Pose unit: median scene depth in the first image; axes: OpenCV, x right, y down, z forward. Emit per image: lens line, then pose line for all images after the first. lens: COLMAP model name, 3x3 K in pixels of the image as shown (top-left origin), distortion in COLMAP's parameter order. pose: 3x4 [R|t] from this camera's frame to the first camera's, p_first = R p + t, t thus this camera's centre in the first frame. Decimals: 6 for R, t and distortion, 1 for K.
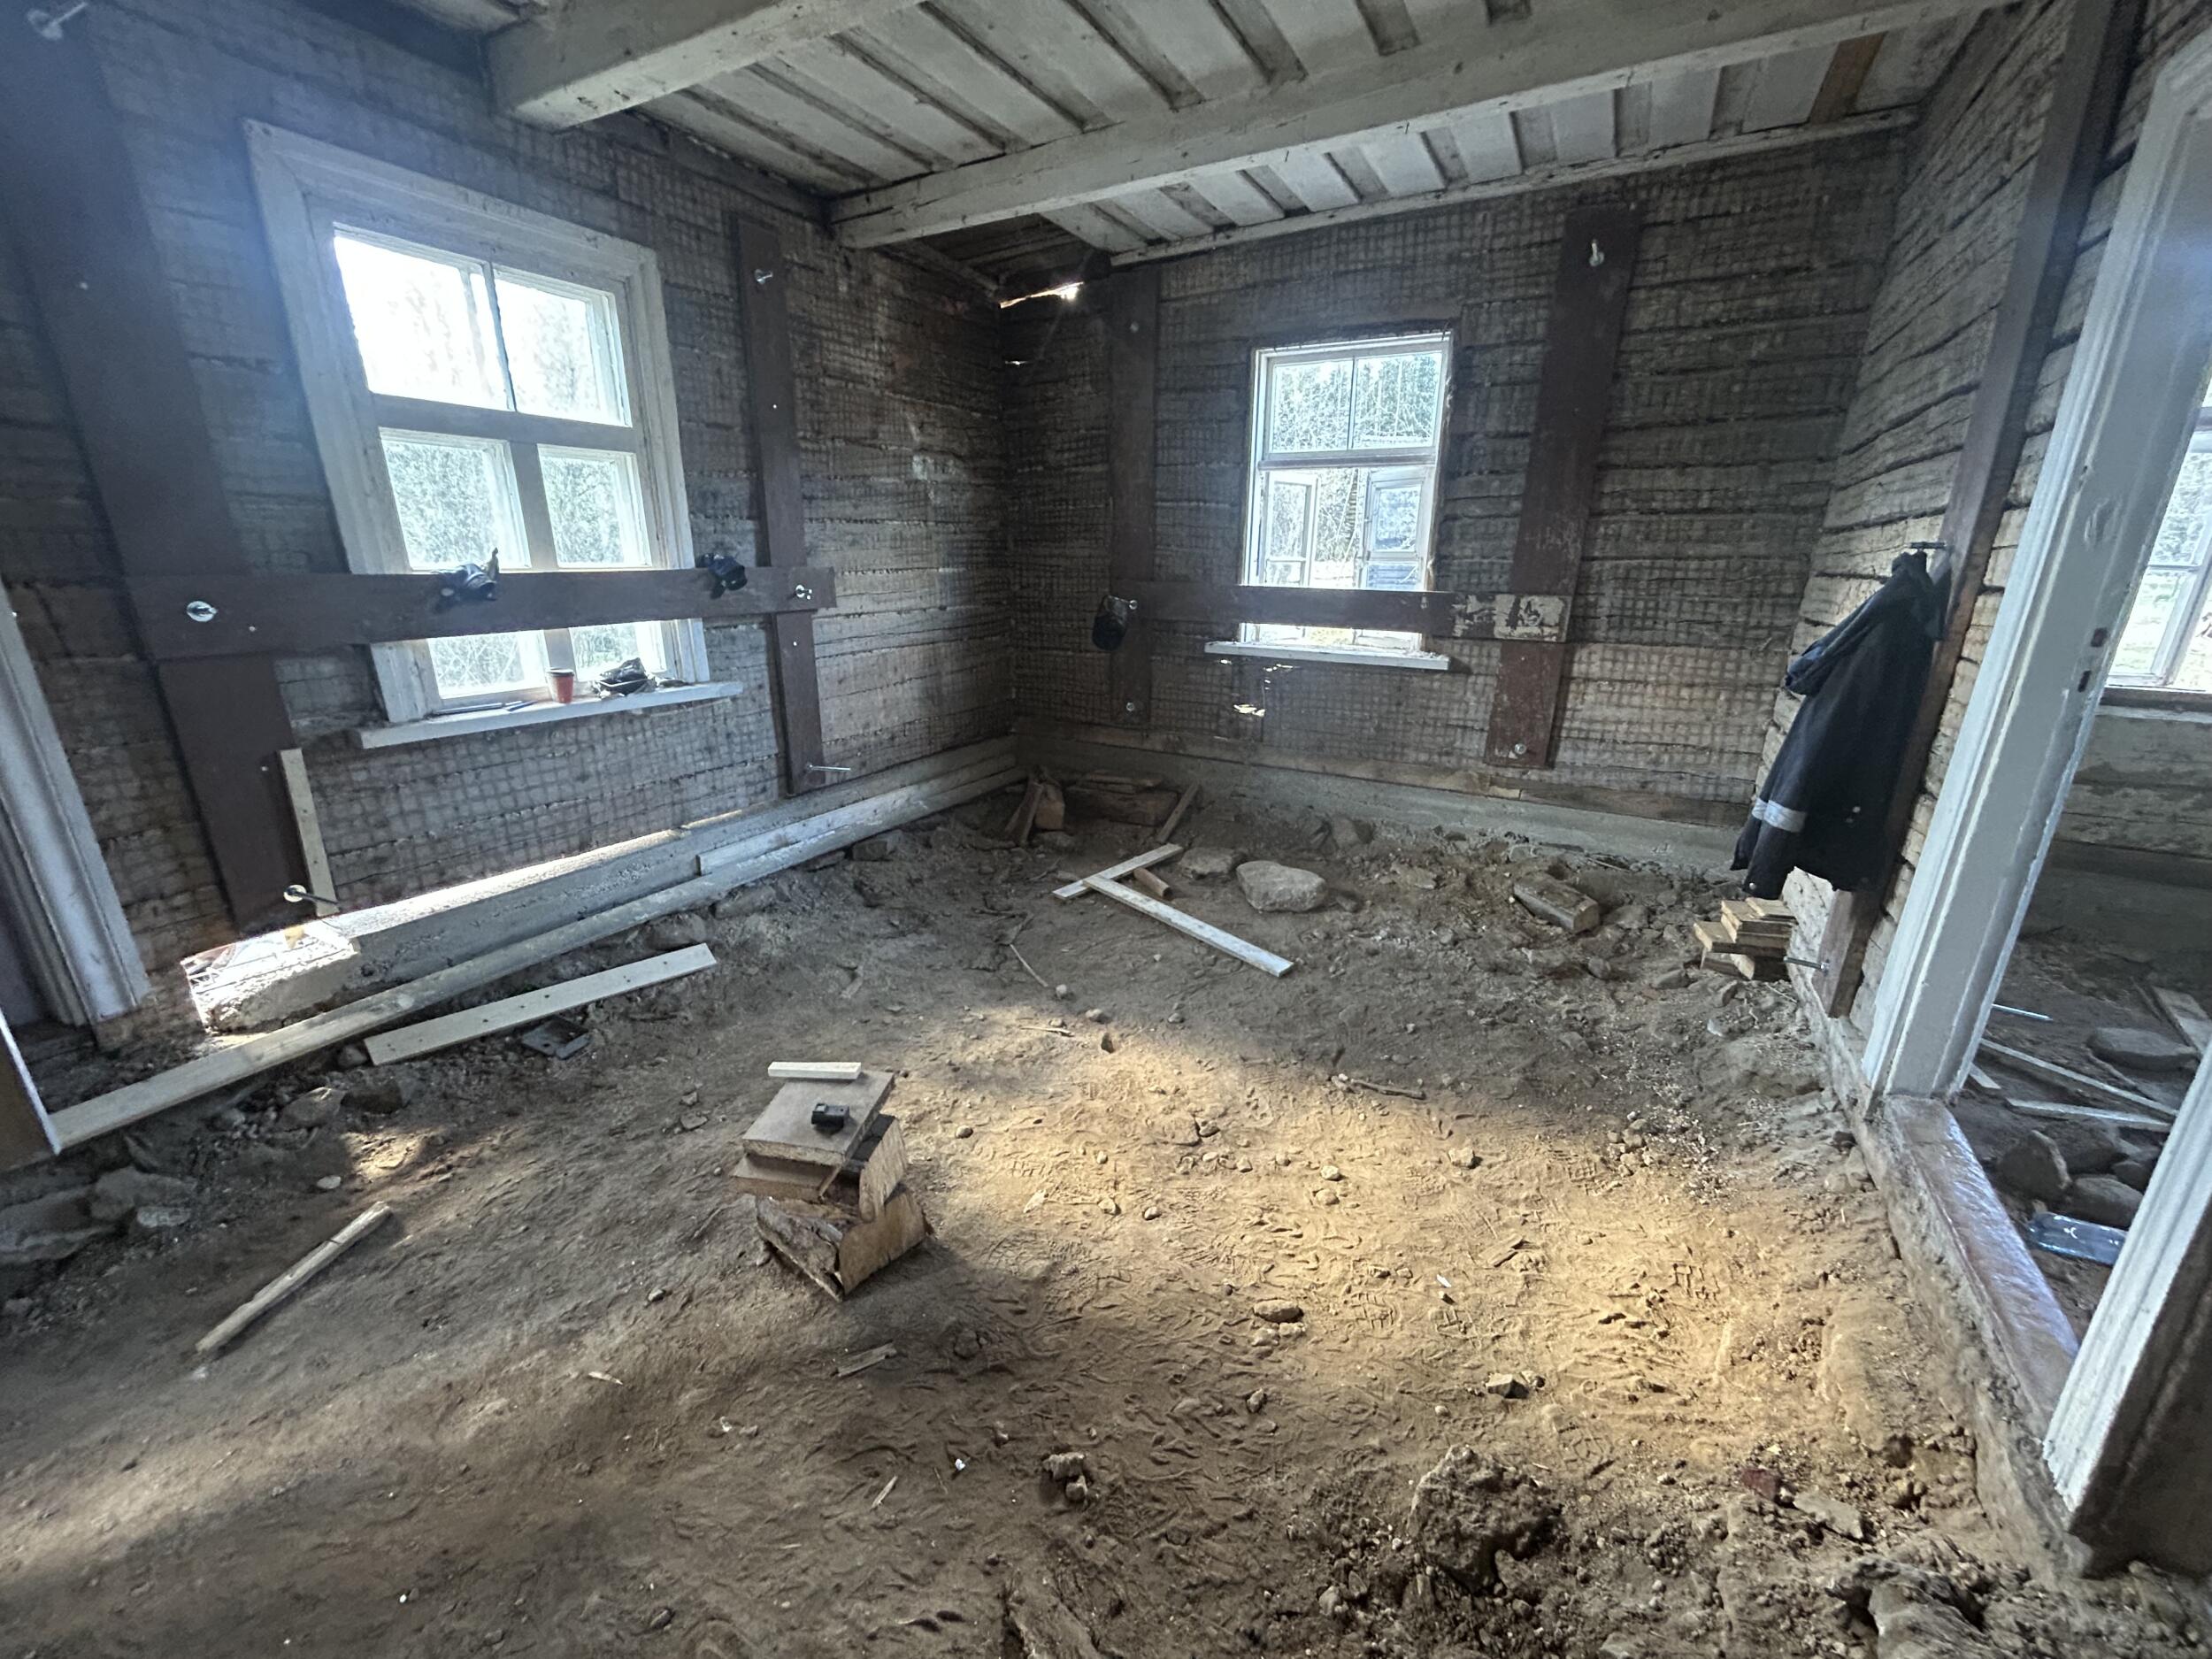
lens RADIAL K [[882.6, 0, 1106.8], [0, 882.6, 831.2], [0, 0, 1]] dist [0.001808, 0.000377]
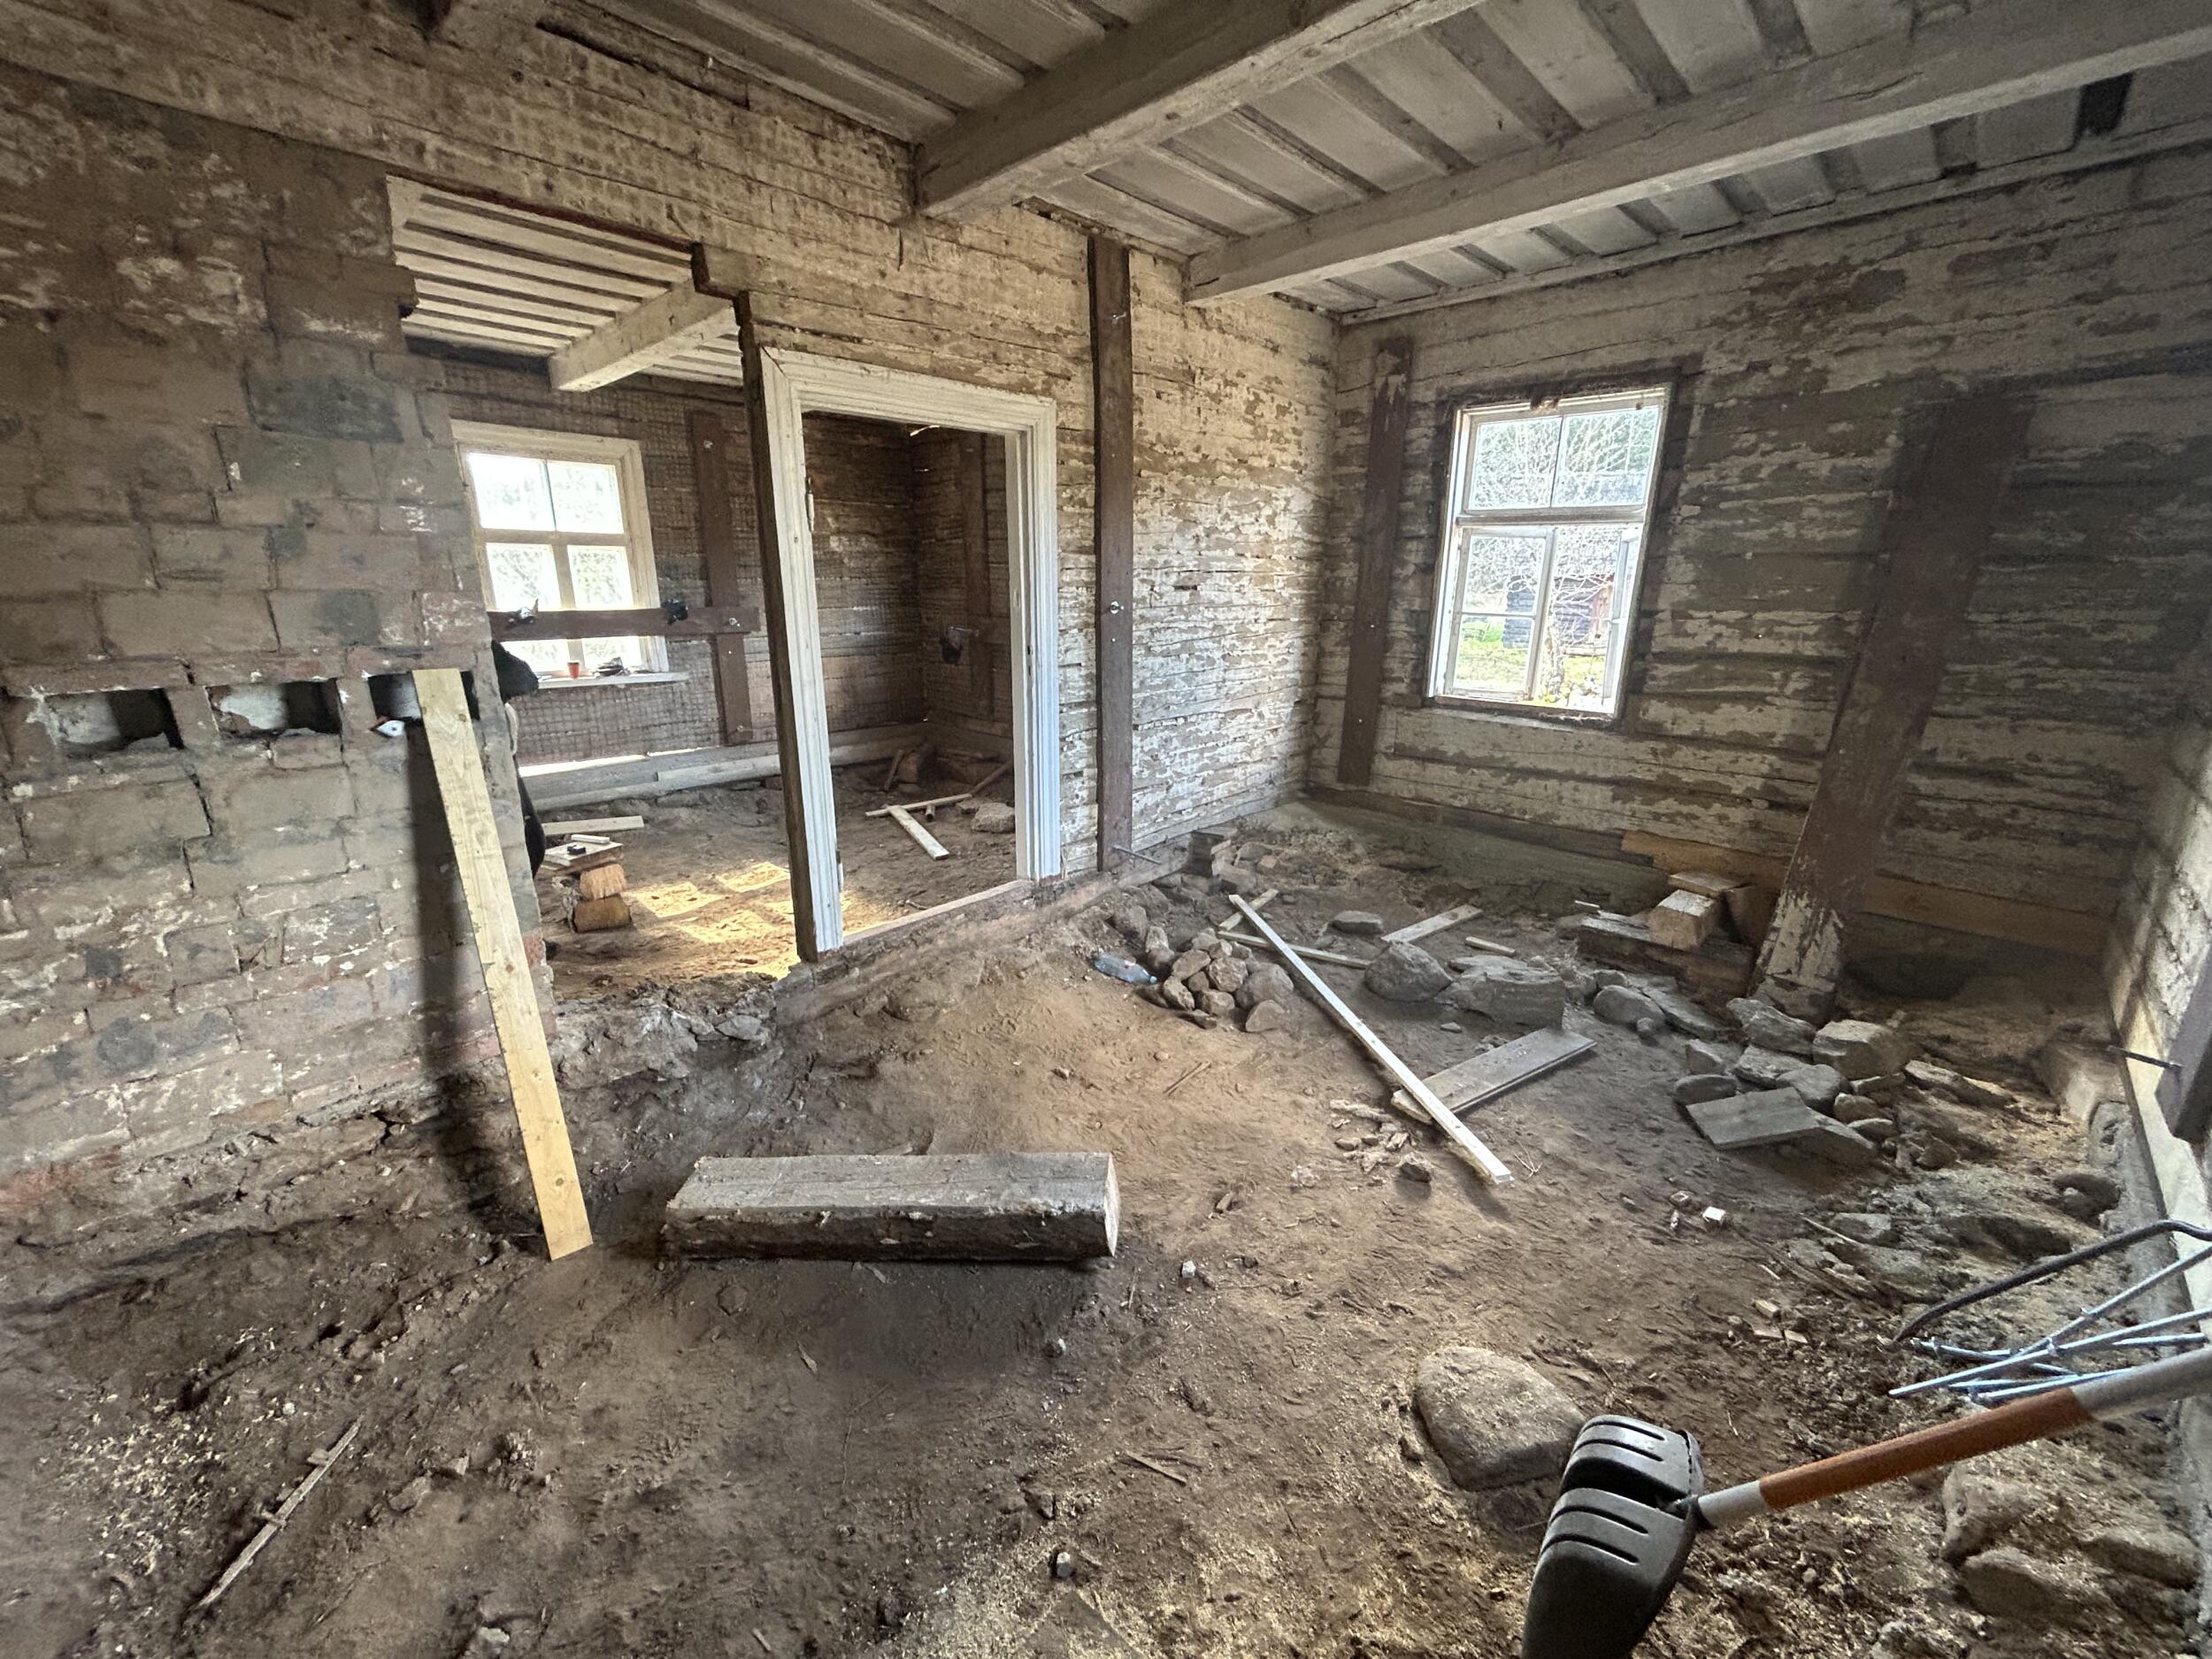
lens RADIAL K [[882.6, 0, 1103.3], [0, 882.6, 835.1], [0, 0, 1]] dist [0.001808, 0.000377]
pose [[0.966900, 0.070477, -0.245230, 0.894143], [-0.077536, 0.996804, -0.019236, 0.128380], [0.243091, 0.037613, 0.969274, -0.509495]]
